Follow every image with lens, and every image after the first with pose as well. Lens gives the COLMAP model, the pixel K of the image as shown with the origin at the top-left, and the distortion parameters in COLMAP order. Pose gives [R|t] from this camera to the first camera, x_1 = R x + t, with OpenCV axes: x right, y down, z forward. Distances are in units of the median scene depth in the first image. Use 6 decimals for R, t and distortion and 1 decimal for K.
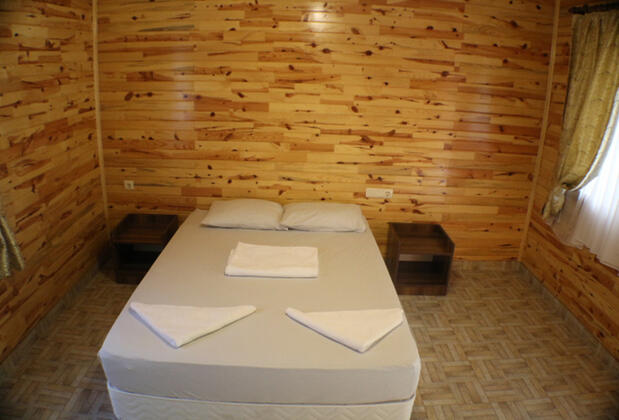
lens RADIAL K [[429.7, 0, 309.5], [0, 429.7, 210.0], [0, 0, 1]] dist [-0.256081, 0.078789]
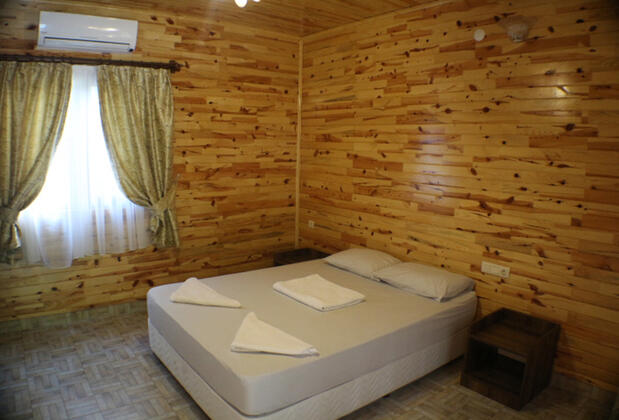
lens RADIAL K [[429.7, 0, 309.5], [0, 429.7, 210.0], [0, 0, 1]] dist [-0.256081, 0.078789]
pose [[0.603816, 0.089152, -0.792122, 0.627653], [-0.255826, 0.962832, -0.086644, 0.011927], [0.754956, 0.254963, 0.604181, 0.214795]]
